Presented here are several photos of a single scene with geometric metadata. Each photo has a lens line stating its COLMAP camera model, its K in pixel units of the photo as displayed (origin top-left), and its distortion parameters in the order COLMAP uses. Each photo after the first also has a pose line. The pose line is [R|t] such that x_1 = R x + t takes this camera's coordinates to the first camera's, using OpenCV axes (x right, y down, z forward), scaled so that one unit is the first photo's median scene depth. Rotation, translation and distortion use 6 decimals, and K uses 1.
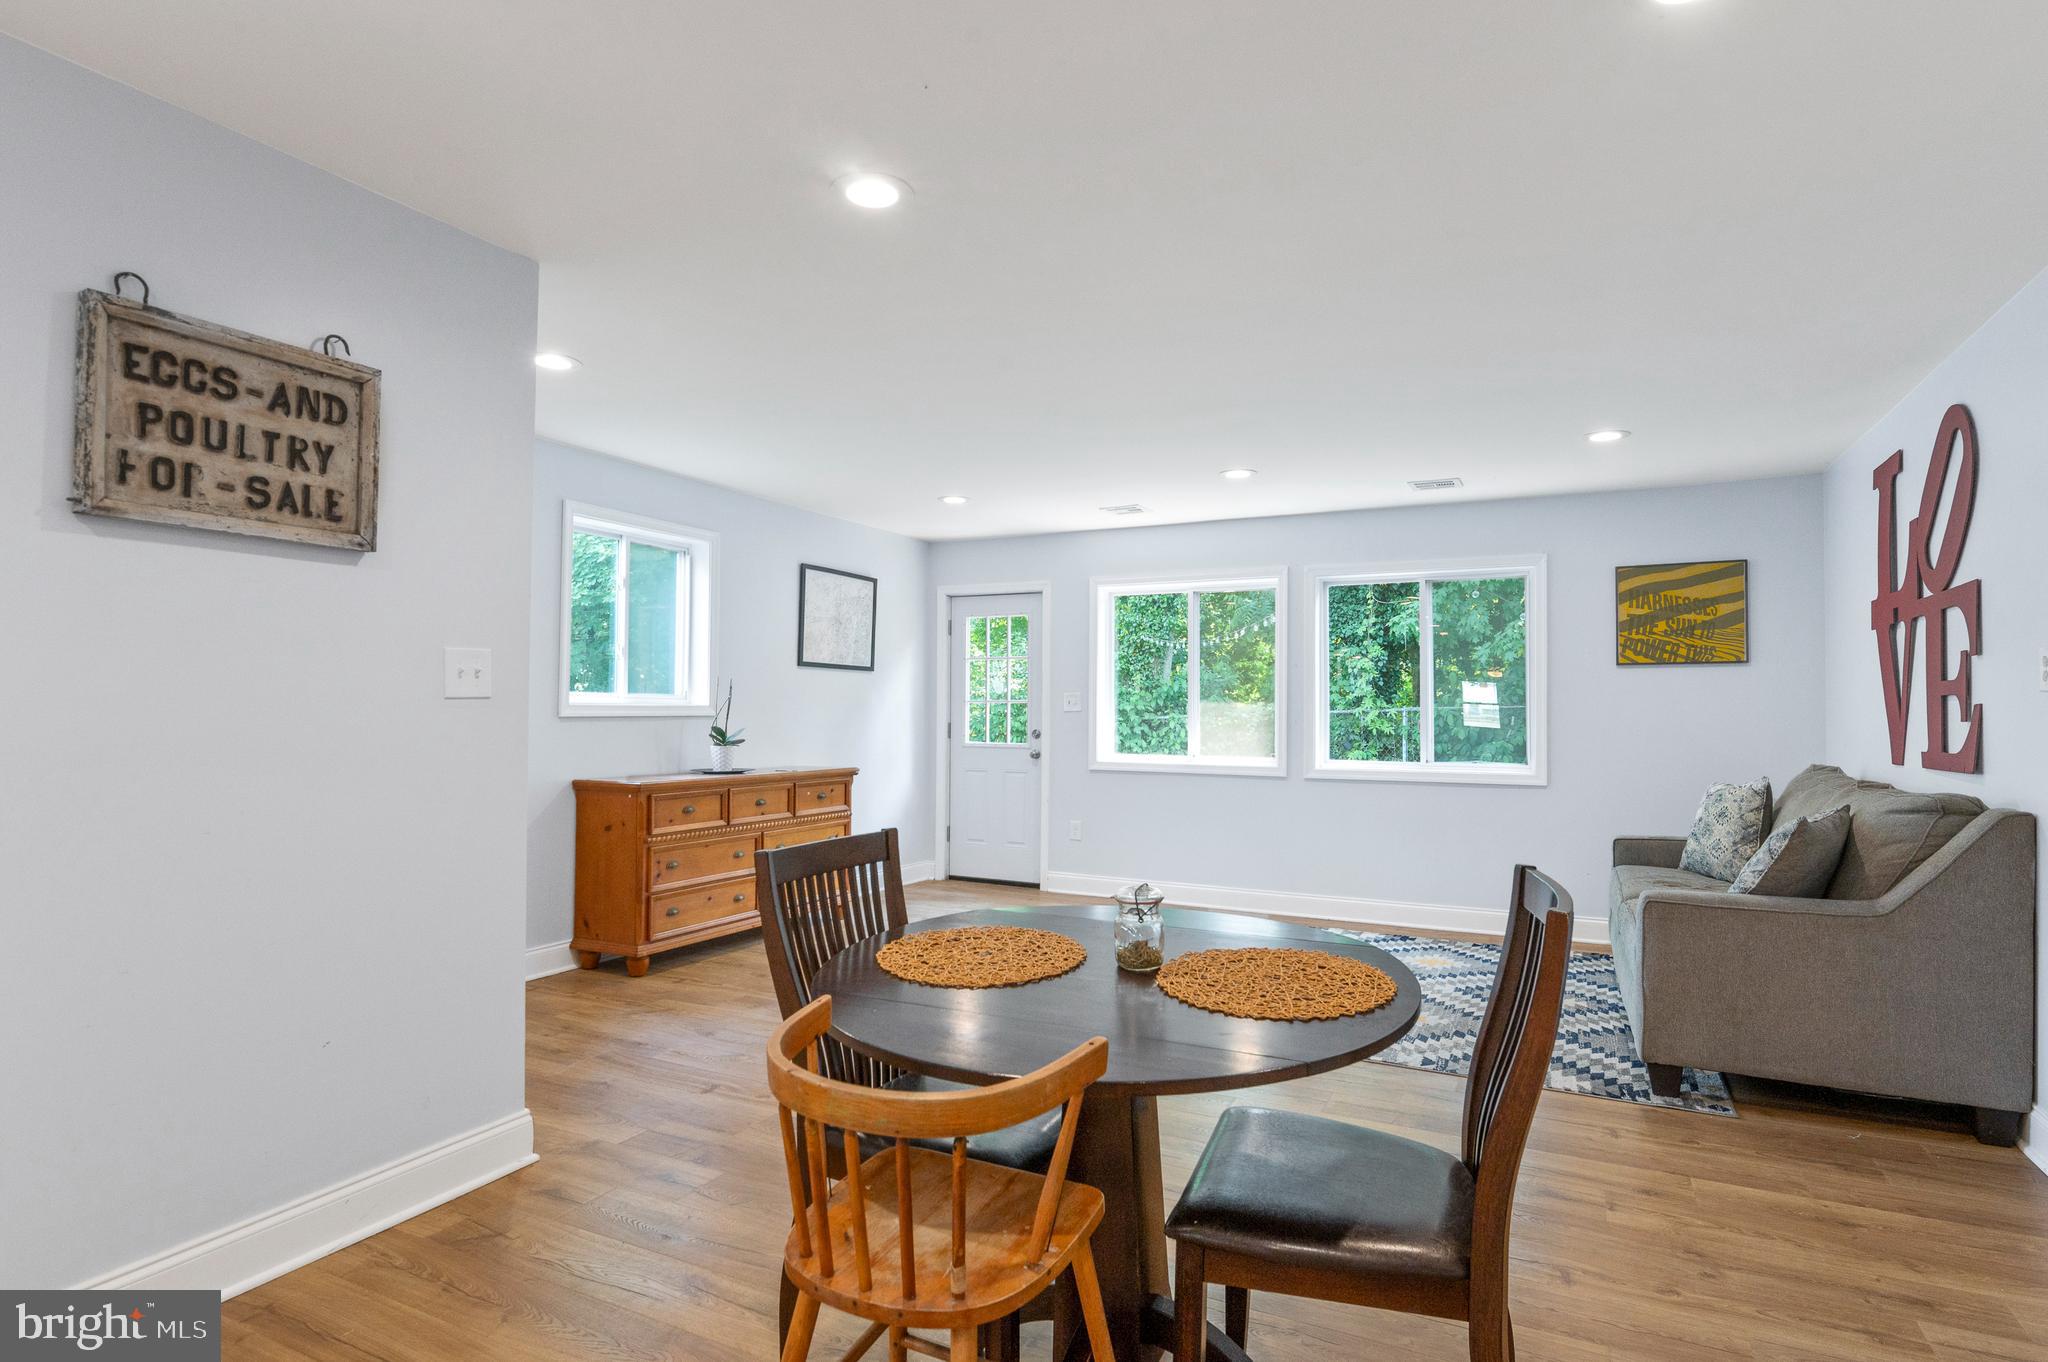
lens RADIAL K [[1077.6, 0, 1023.3], [0, 1077.6, 684.9], [0, 0, 1]] dist [0.003684, -0.000253]
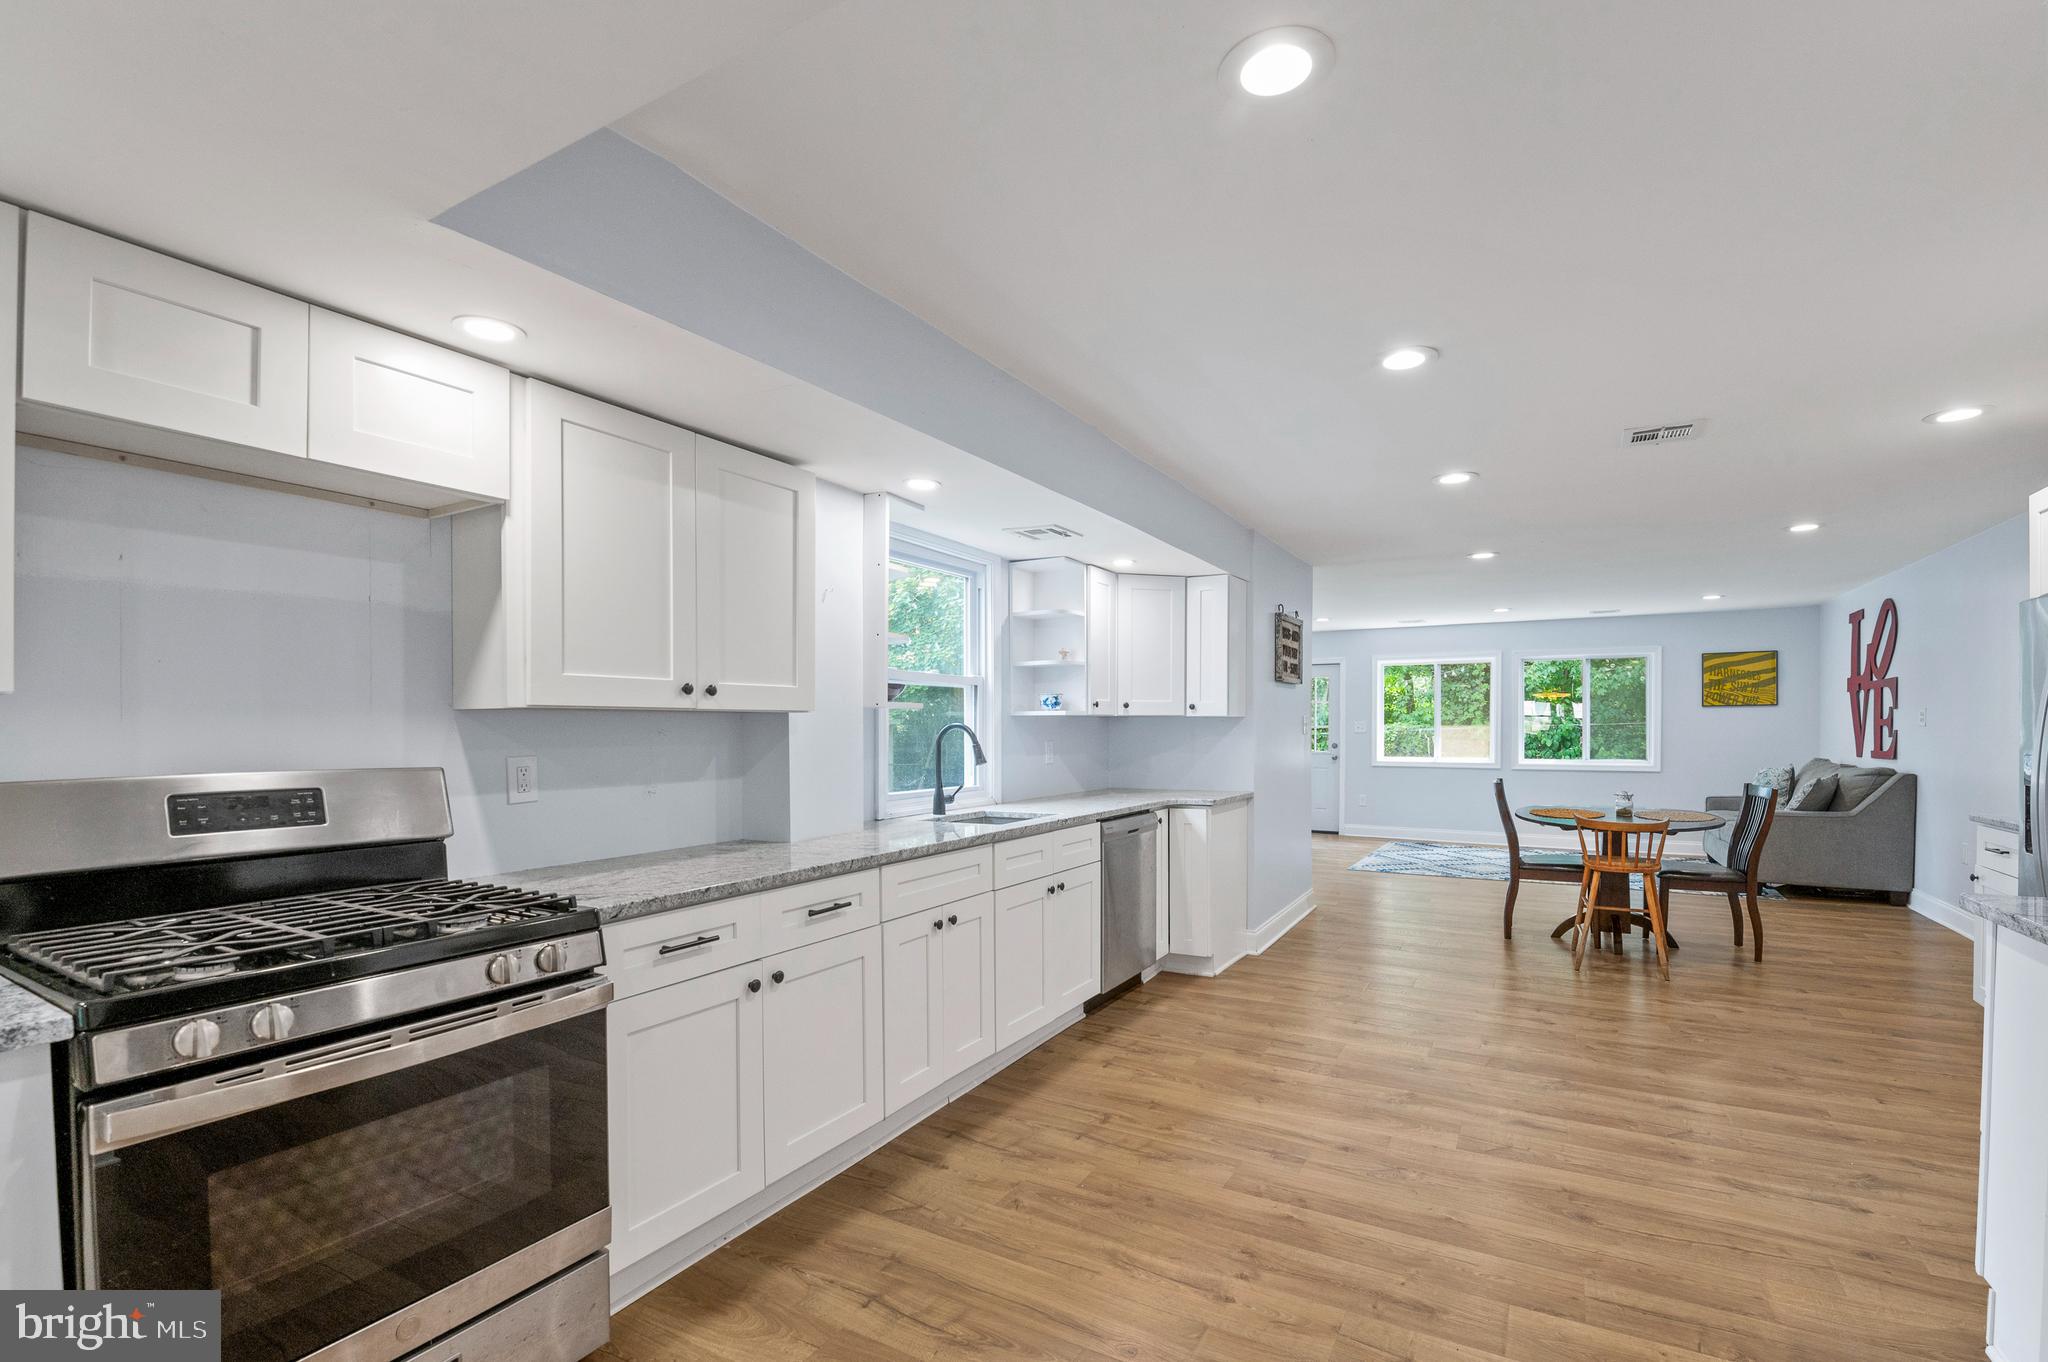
lens RADIAL K [[880.7, 0, 1014.2], [0, 880.7, 736.0], [0, 0, 1]] dist [-0.002449, -0.009368]
pose [[0.996341, -0.008039, -0.085088, -0.597249], [0.010955, 0.999367, 0.033859, -0.037278], [0.084762, -0.034668, 0.995798, -0.722049]]
